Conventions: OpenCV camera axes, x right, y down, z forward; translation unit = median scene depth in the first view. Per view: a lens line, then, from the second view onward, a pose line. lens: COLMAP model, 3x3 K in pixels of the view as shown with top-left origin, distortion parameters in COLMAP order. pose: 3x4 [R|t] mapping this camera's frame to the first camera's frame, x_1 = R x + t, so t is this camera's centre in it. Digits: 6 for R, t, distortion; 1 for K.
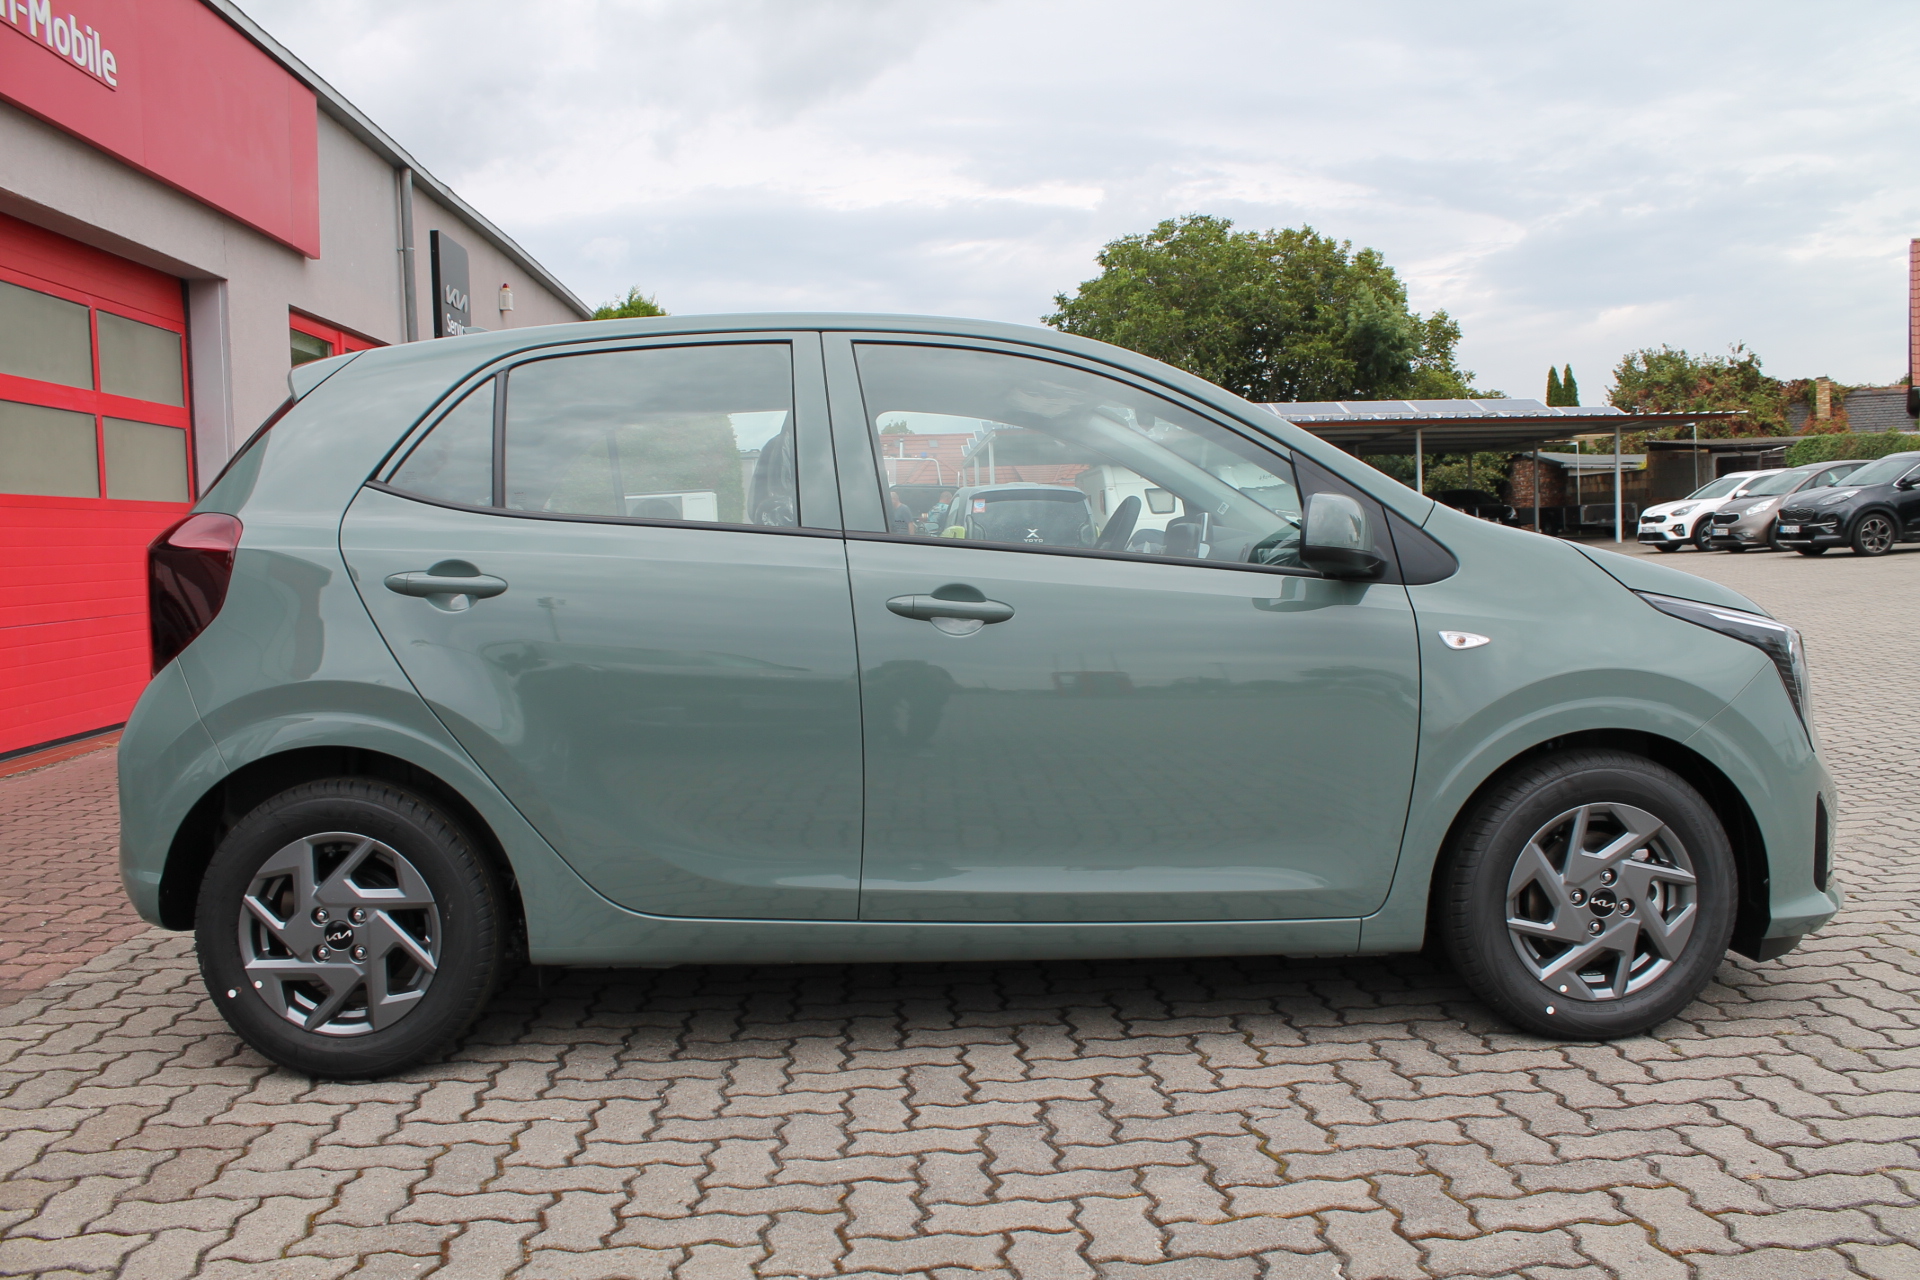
lens RADIAL K [[1597.8, 0, 988.3], [0, 1597.8, 640.6], [0, 0, 1]] dist [-0.160387, 0.127657]
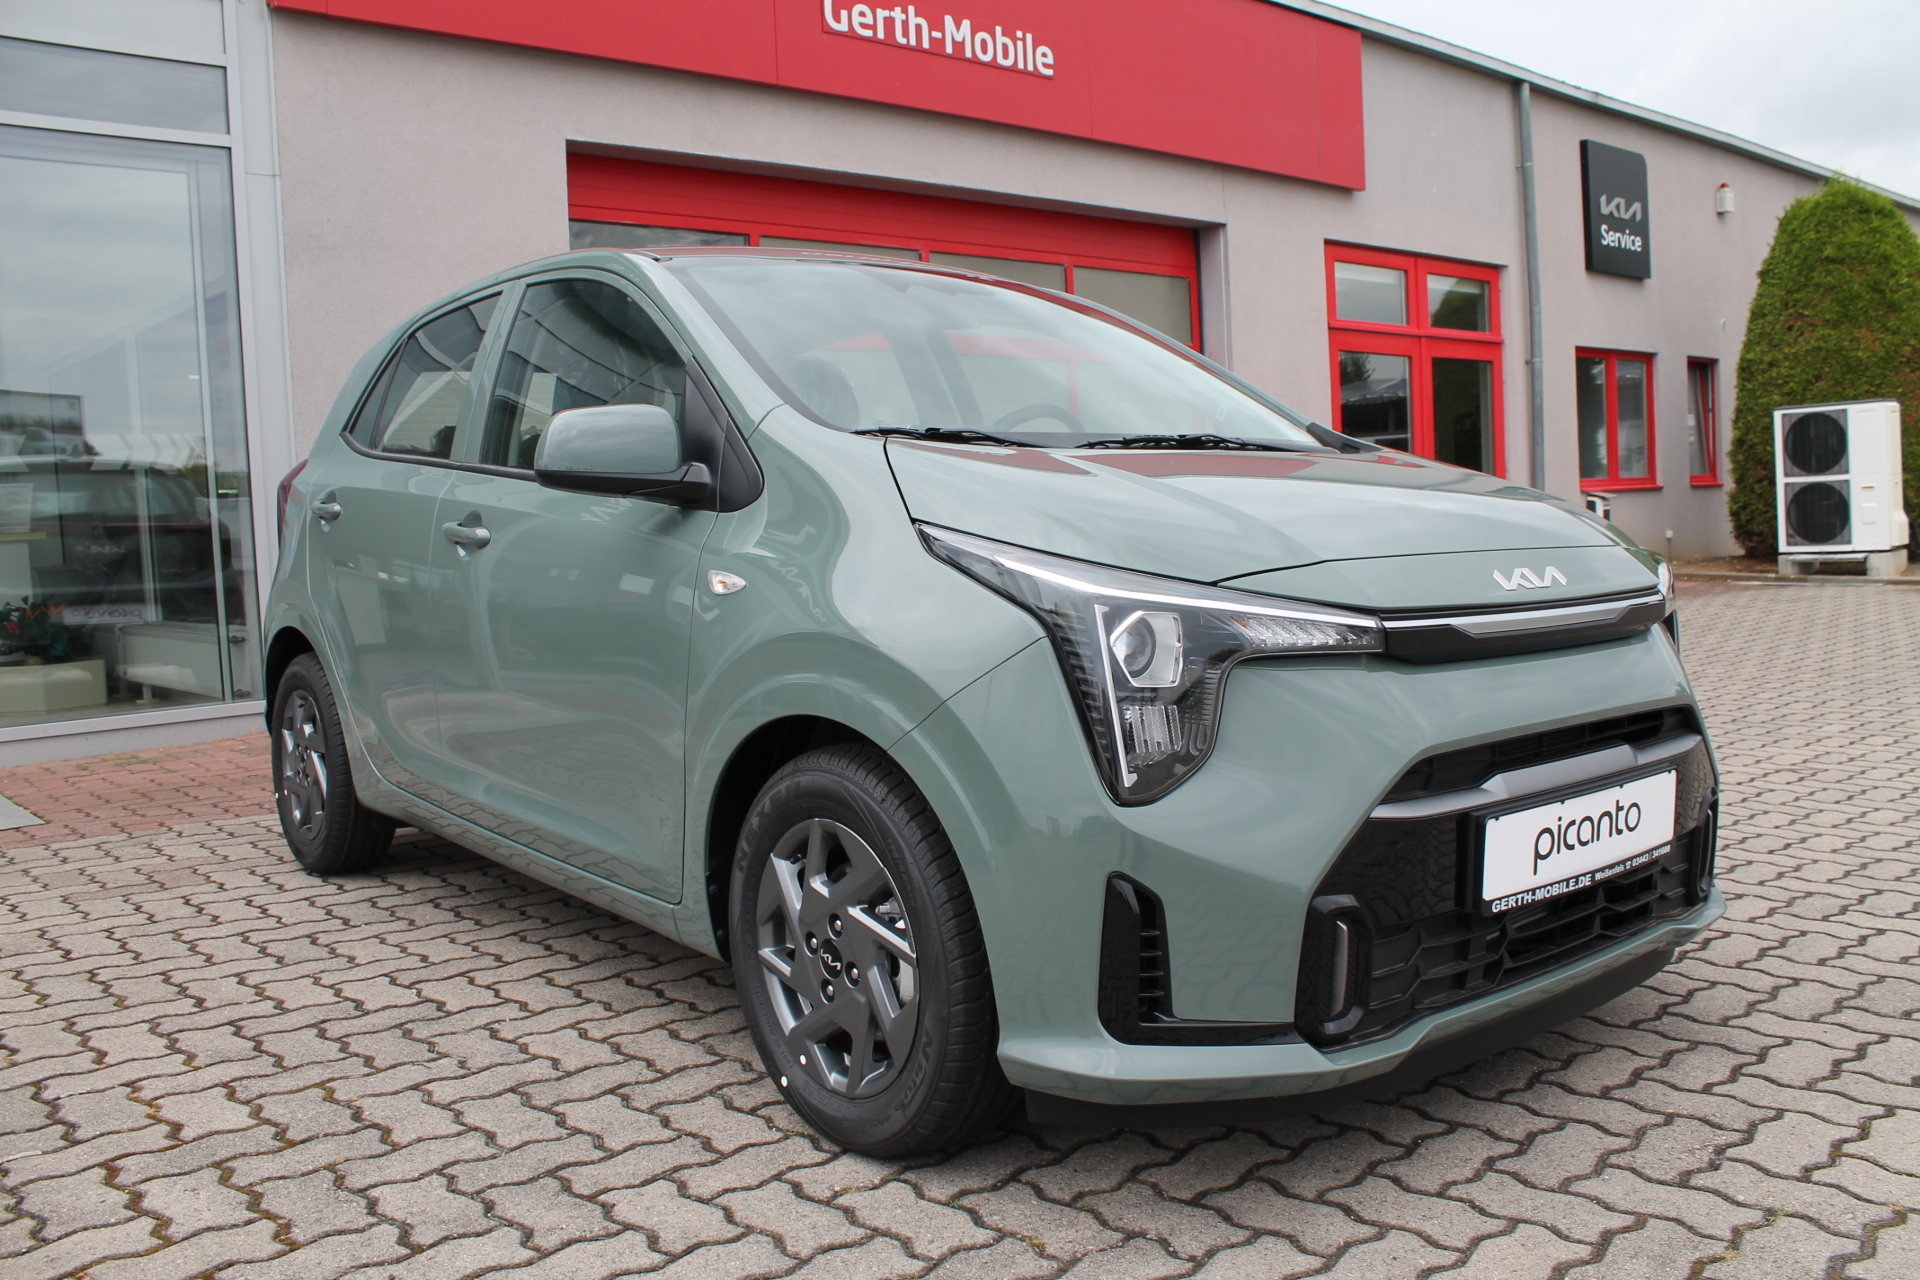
lens RADIAL K [[1597.8, 0, 988.3], [0, 1597.8, 640.6], [0, 0, 1]] dist [-0.160387, 0.127657]
pose [[0.612822, 0.066728, -0.787398, 0.406605], [-0.027874, 0.997634, 0.062850, -0.009813], [0.789729, -0.016568, 0.613232, 0.249900]]
